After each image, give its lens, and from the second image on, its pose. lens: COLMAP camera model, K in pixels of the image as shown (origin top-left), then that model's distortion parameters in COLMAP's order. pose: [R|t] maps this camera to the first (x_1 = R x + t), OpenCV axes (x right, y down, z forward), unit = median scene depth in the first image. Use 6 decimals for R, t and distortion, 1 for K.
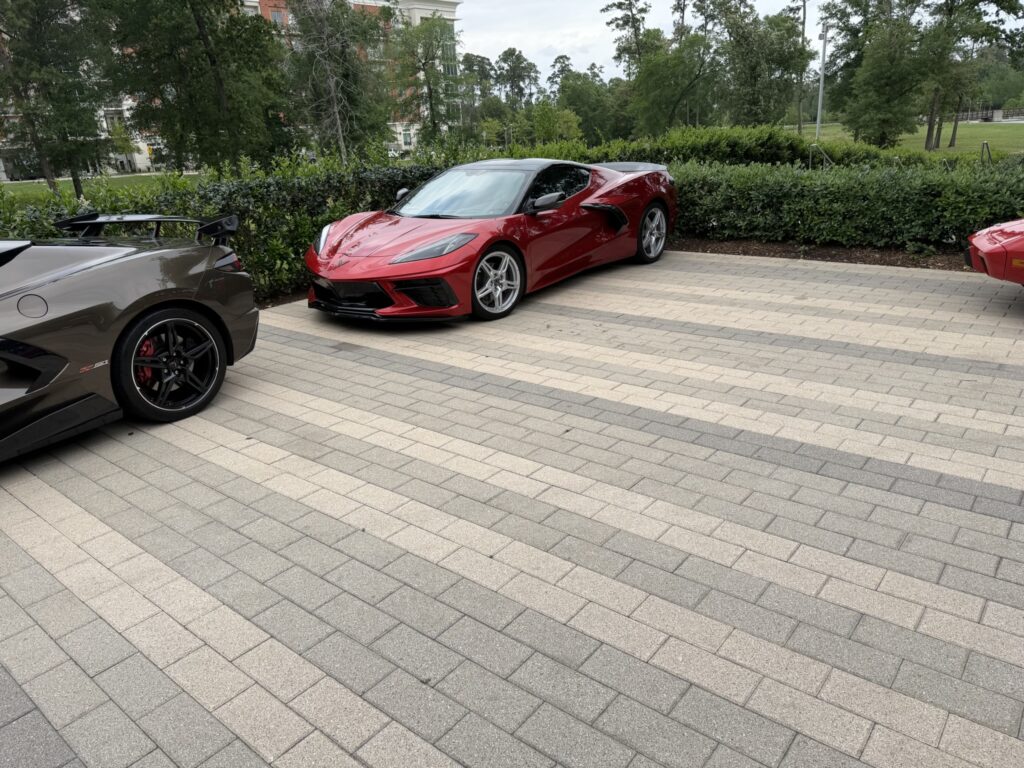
lens RADIAL K [[728.0, 0, 512.0], [0, 728.0, 384.0], [0, 0, 1]] dist [-0.002124, -0.000516]
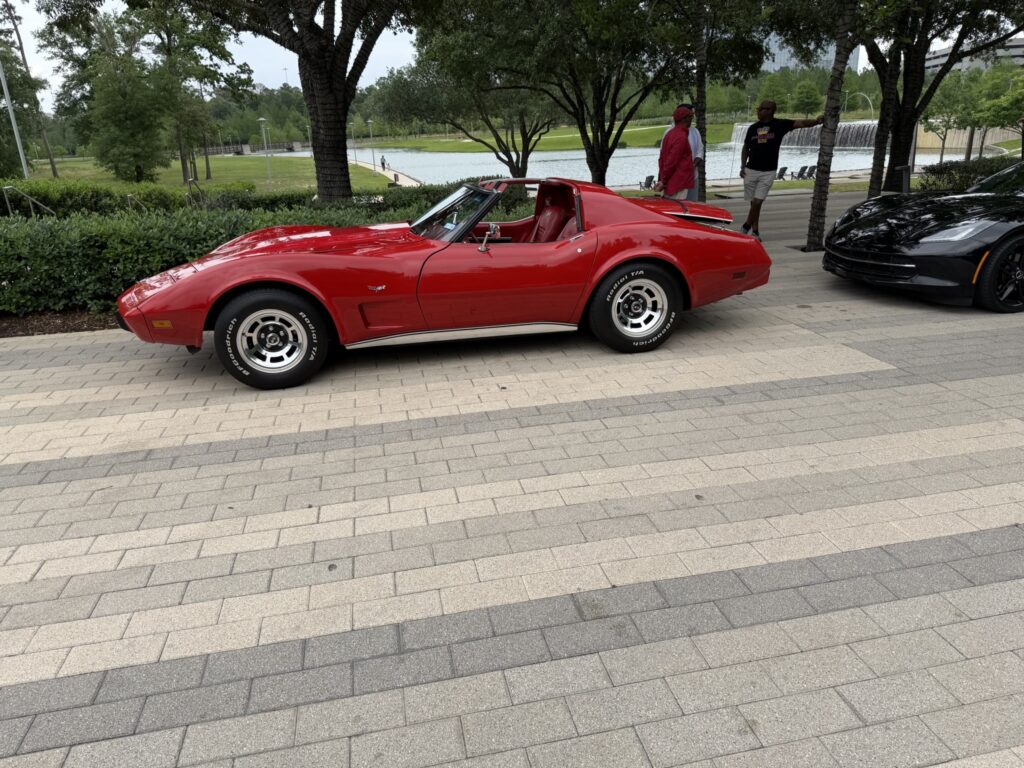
lens RADIAL K [[717.1, 0, 512.0], [0, 717.1, 384.0], [0, 0, 1]] dist [0.003142, 0.002113]
pose [[0.631869, -0.238549, 0.737452, 0.039938], [0.265319, 0.960548, 0.083383, -0.007119], [-0.728250, 0.142973, 0.670232, 0.012702]]
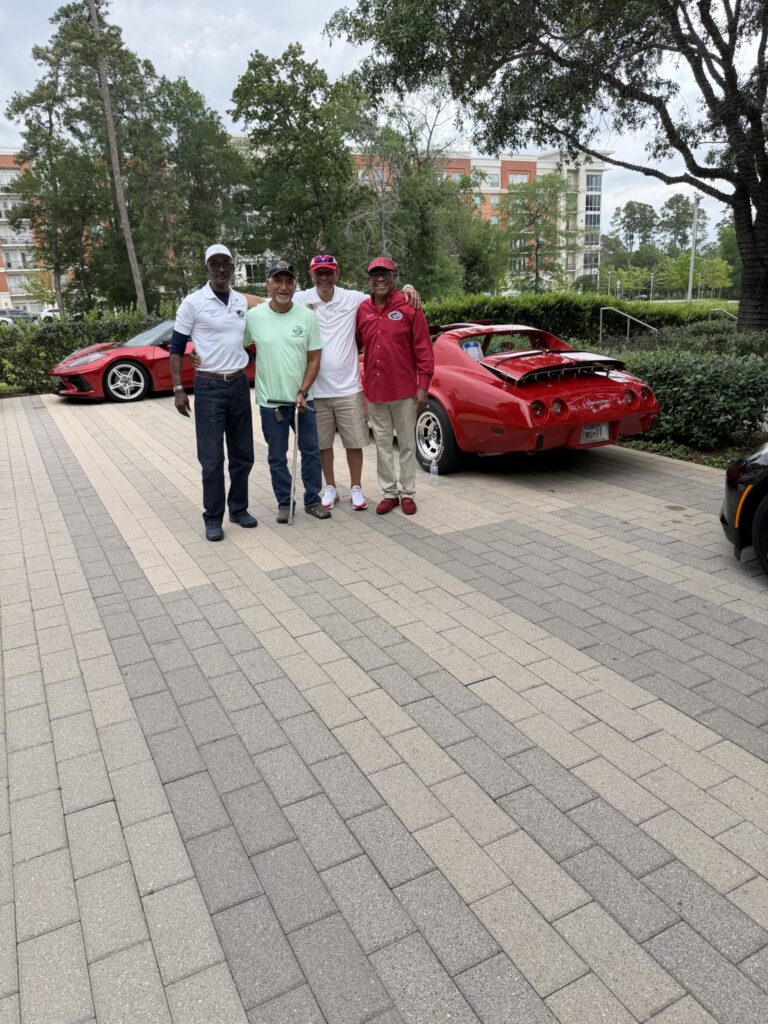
lens RADIAL K [[717.1, 0, 384.0], [0, 717.1, 512.0], [0, 0, 1]] dist [0.003142, 0.002113]
pose [[0.920463, 0.130056, -0.368556, 0.190731], [-0.136490, 0.990603, 0.008683, 0.012018], [0.366222, 0.042312, 0.929565, -0.063637]]
